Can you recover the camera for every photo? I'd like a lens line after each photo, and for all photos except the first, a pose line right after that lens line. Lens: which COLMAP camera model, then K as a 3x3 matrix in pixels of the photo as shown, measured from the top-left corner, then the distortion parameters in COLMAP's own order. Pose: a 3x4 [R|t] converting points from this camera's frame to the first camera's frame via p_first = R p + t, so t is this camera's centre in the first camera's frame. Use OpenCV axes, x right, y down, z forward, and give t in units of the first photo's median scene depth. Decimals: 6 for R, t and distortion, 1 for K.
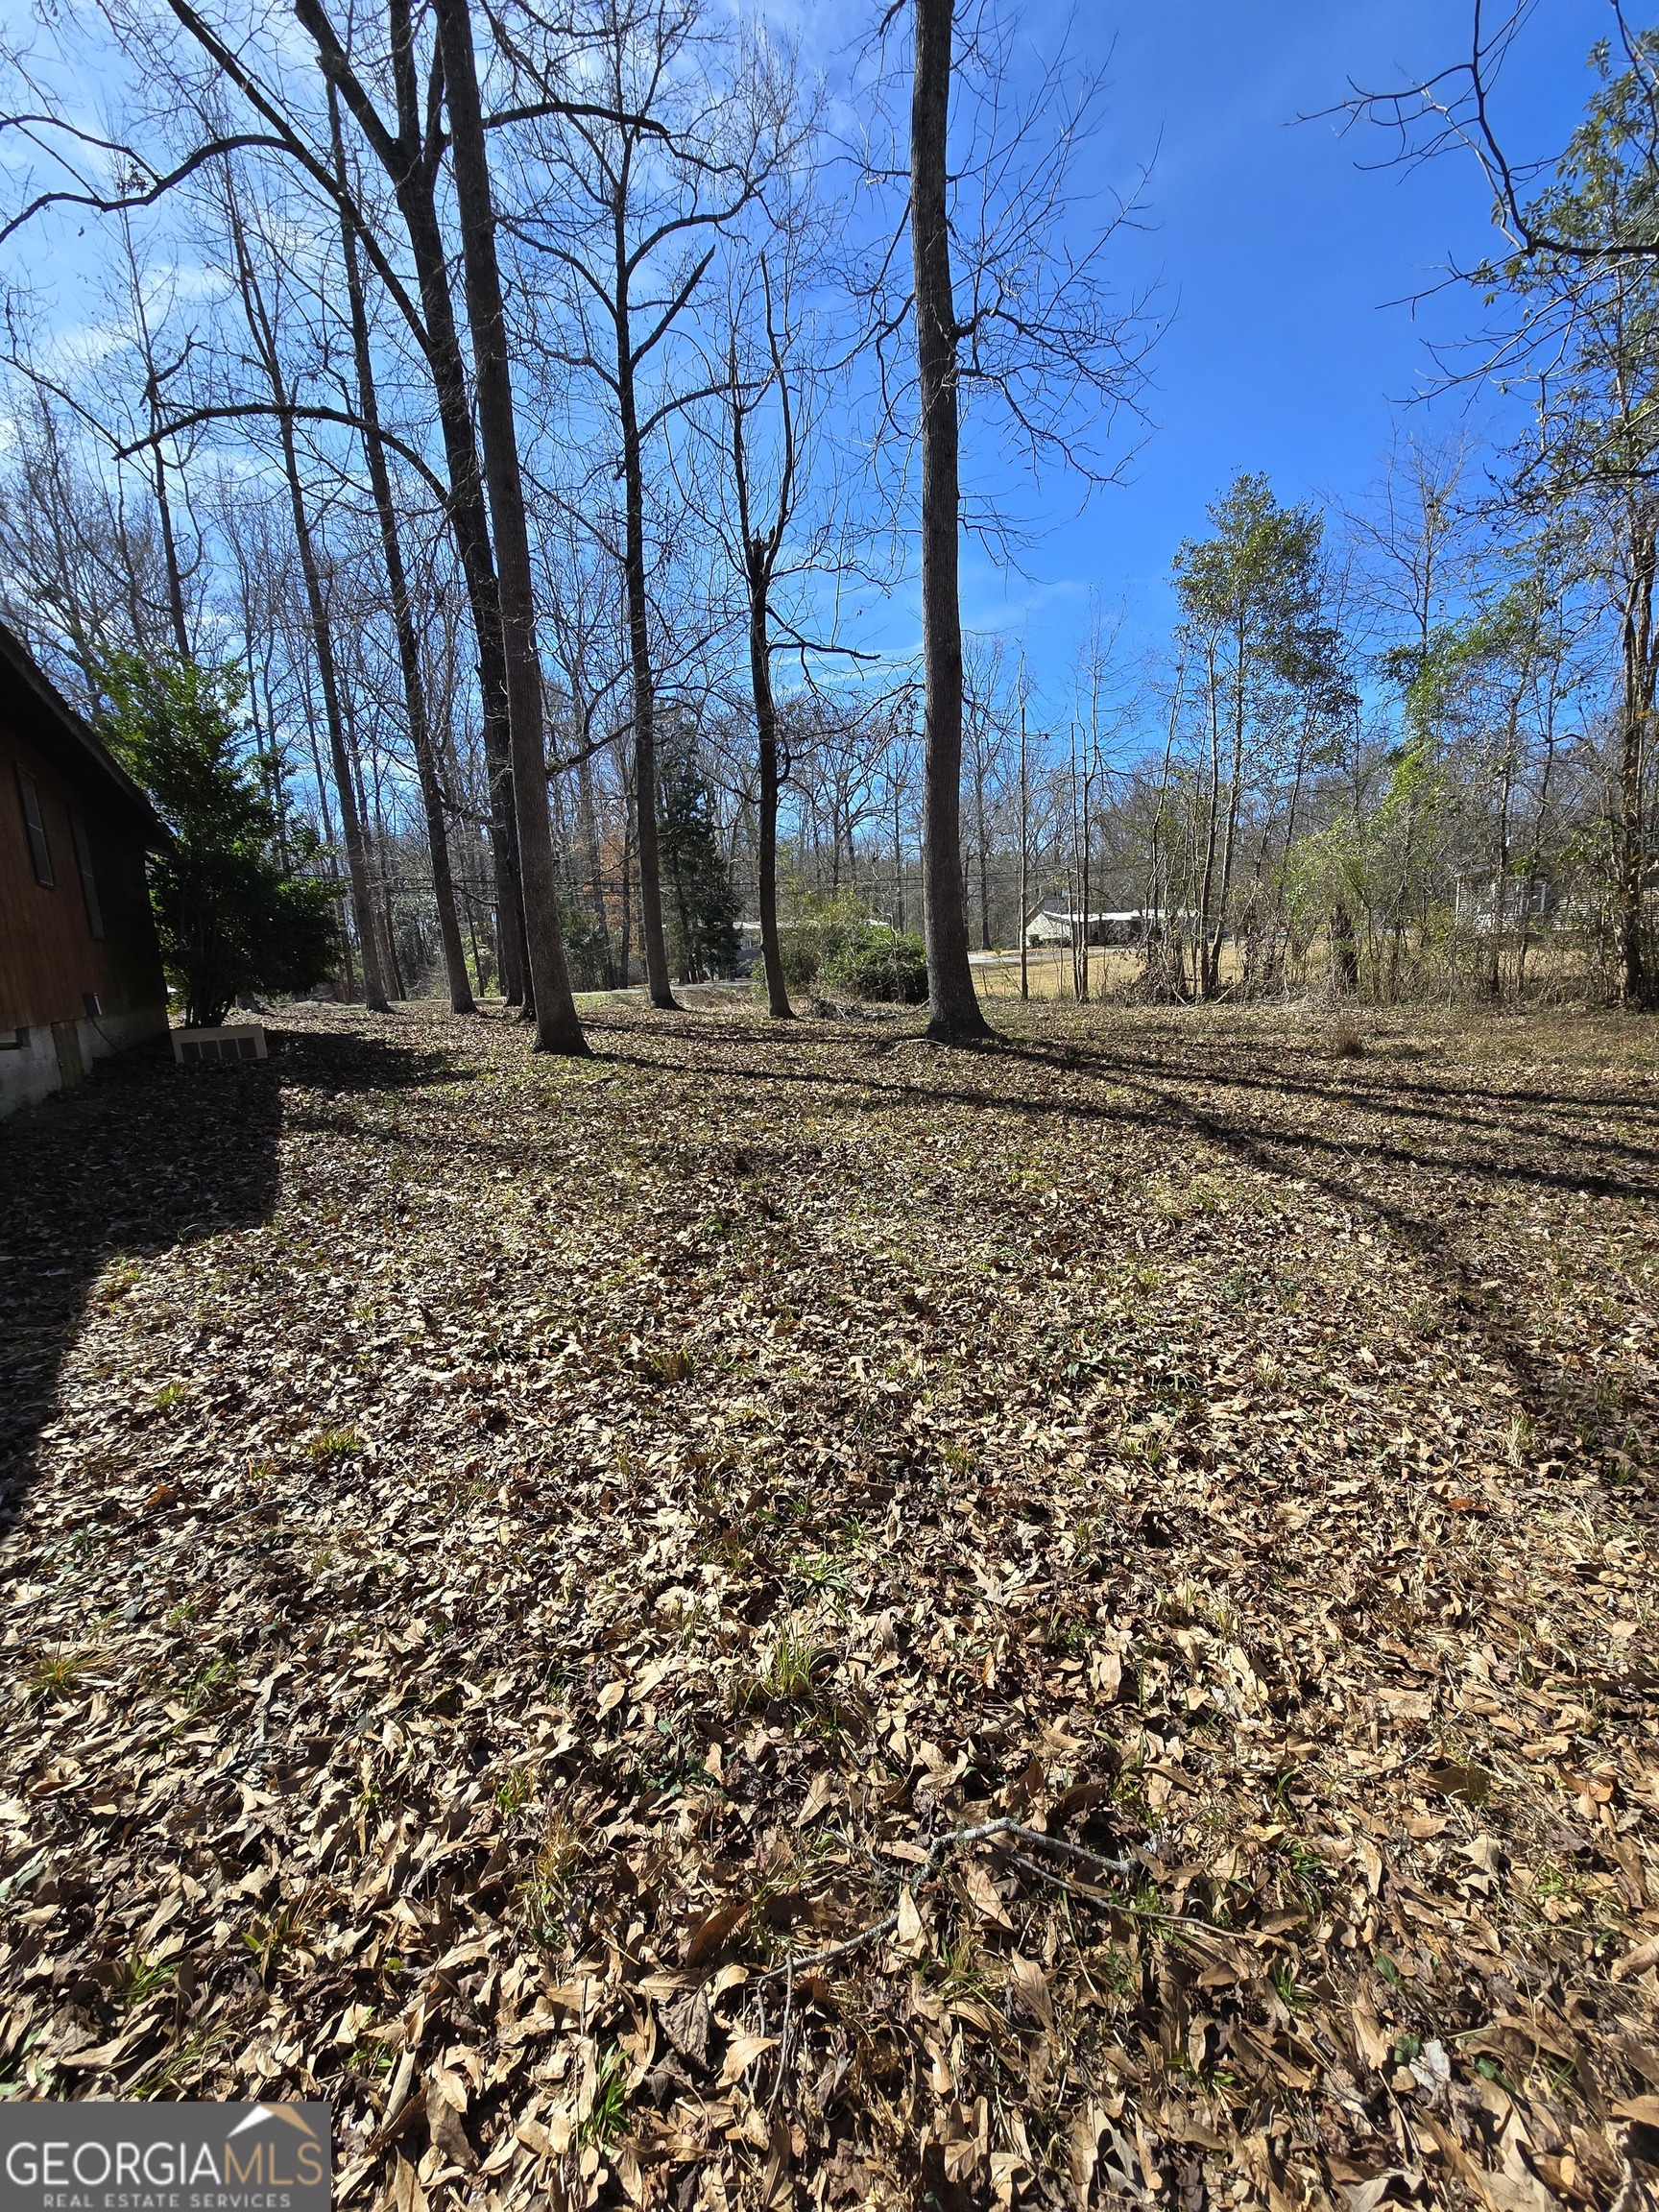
lens RADIAL K [[898.7, 0, 840.1], [0, 898.7, 1099.6], [0, 0, 1]] dist [-0.006033, 0.003416]
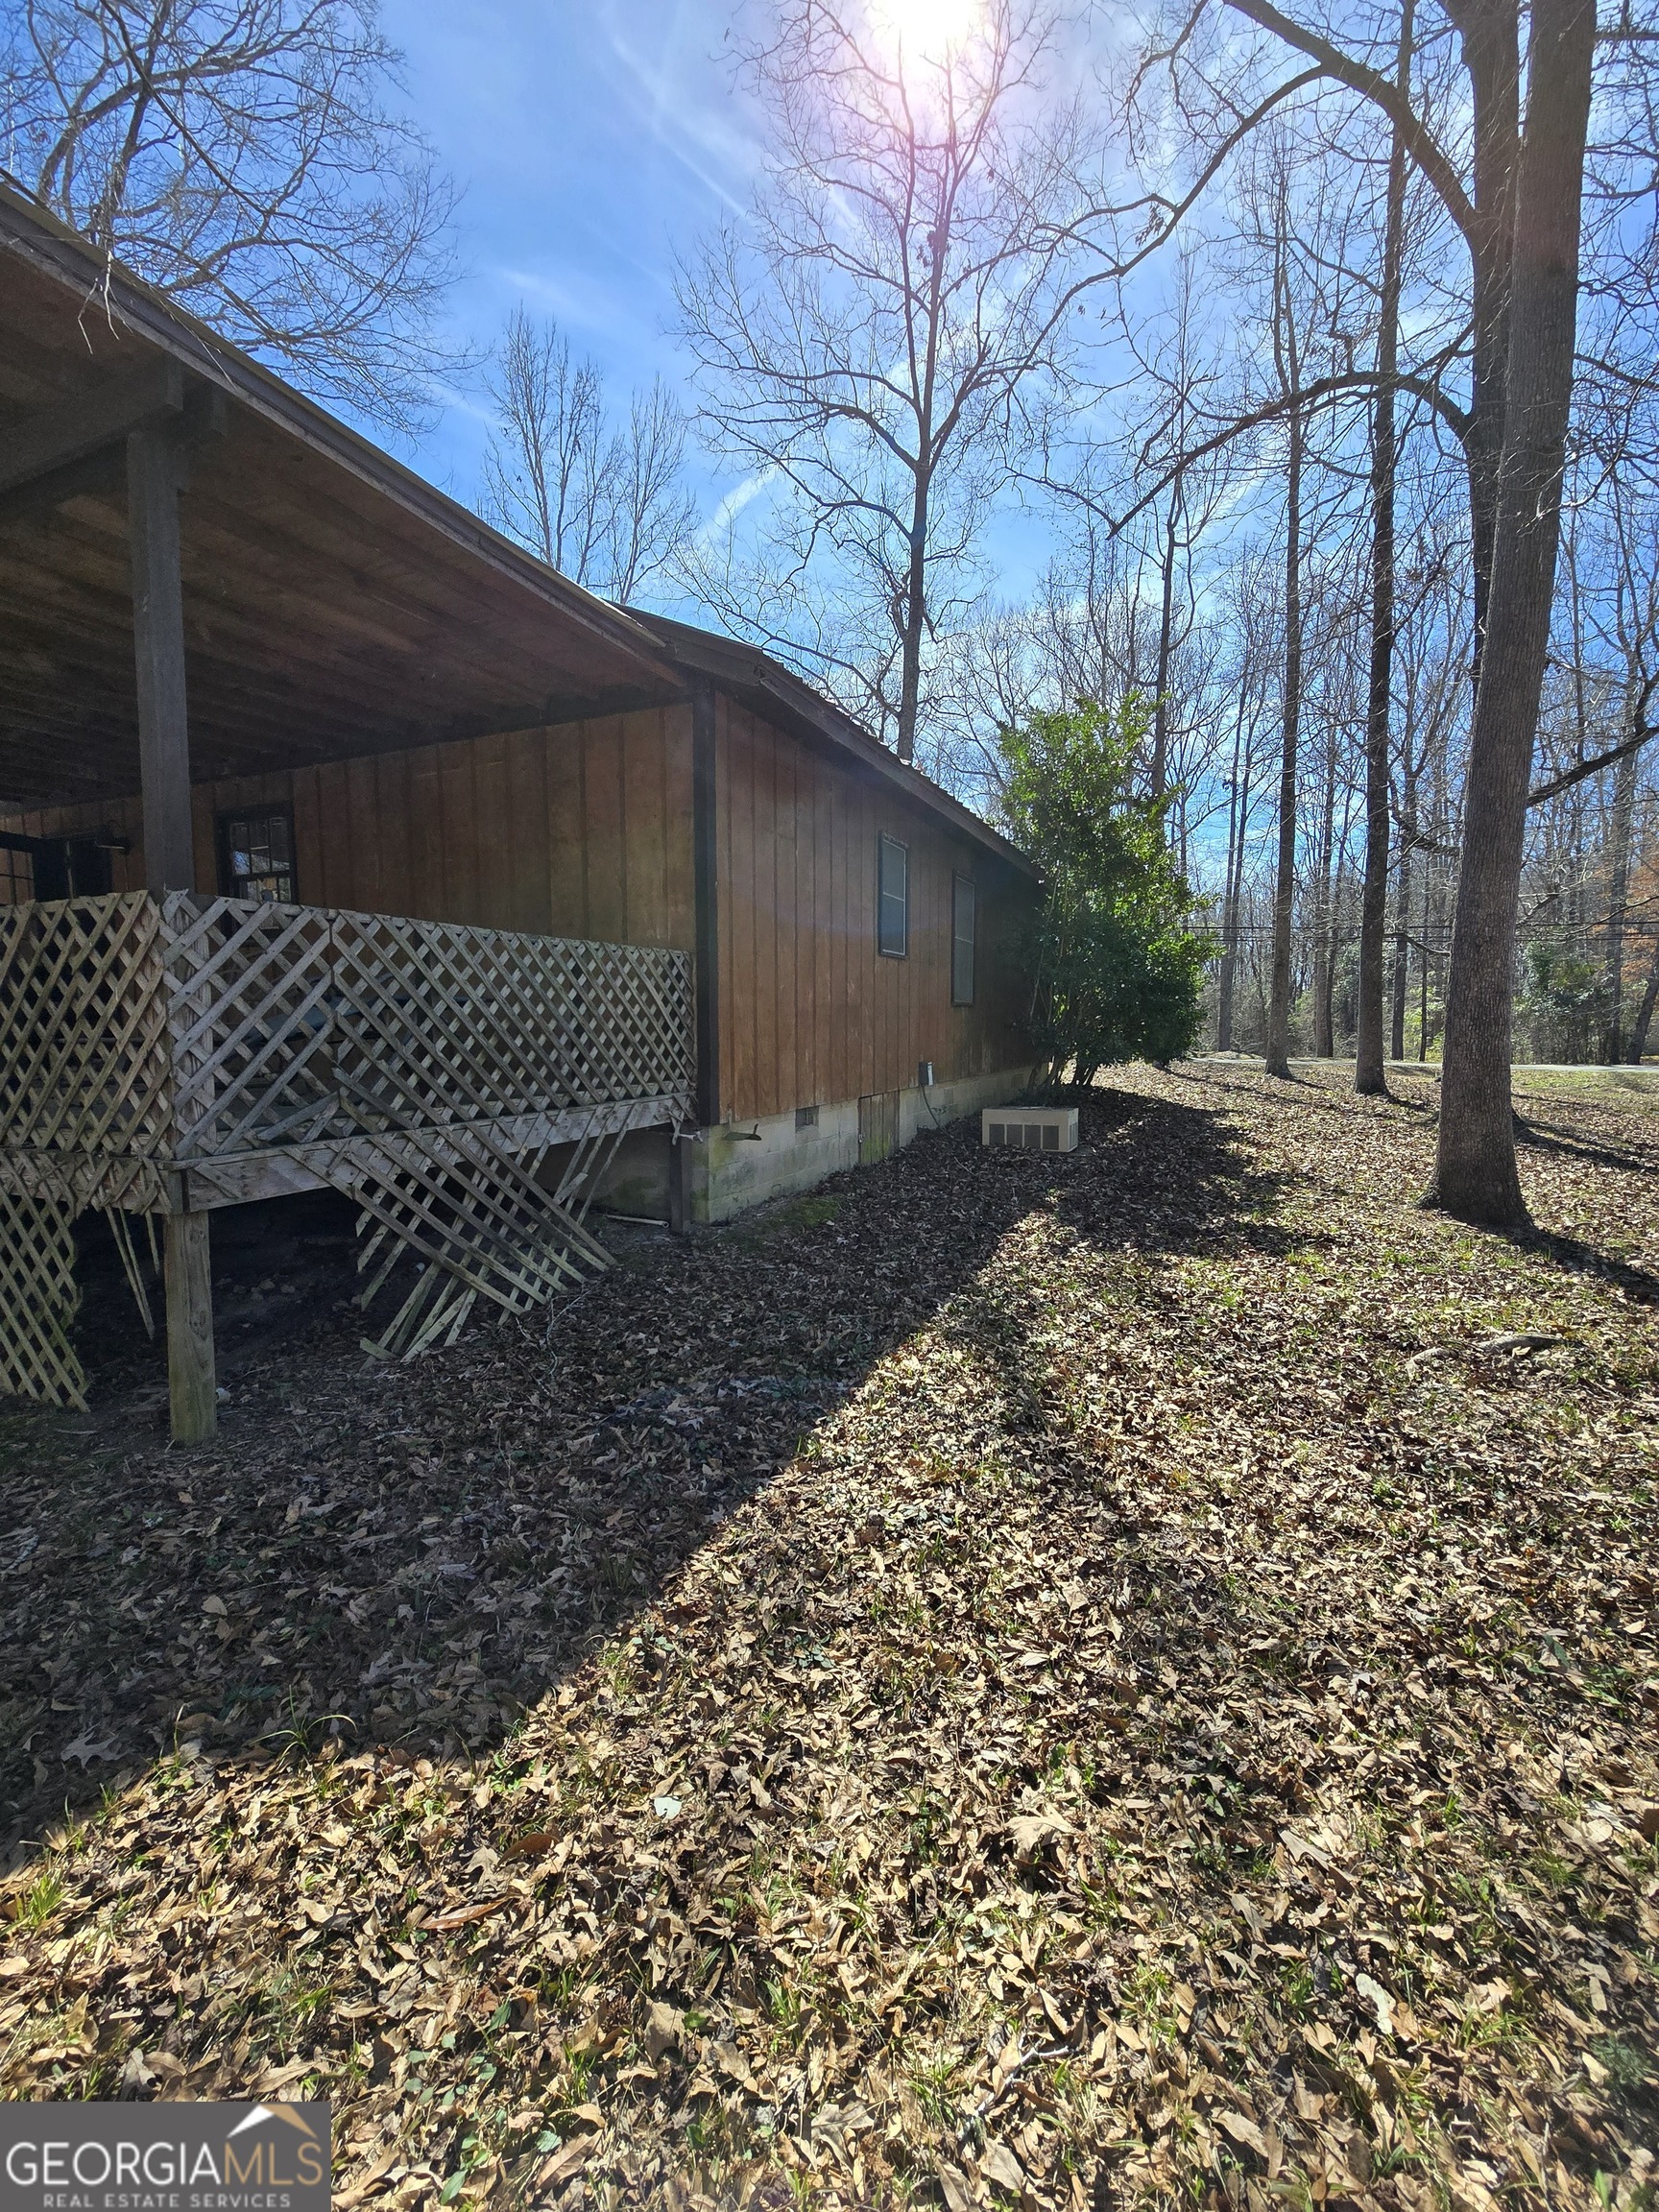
lens RADIAL K [[898.7, 0, 845.0], [0, 898.7, 1117.0], [0, 0, 1]] dist [-0.006033, 0.003416]
pose [[0.574907, 0.134946, -0.807014, -0.064268], [-0.160236, 0.985776, 0.050688, -0.067366], [0.802375, 0.100172, 0.588353, 0.255048]]
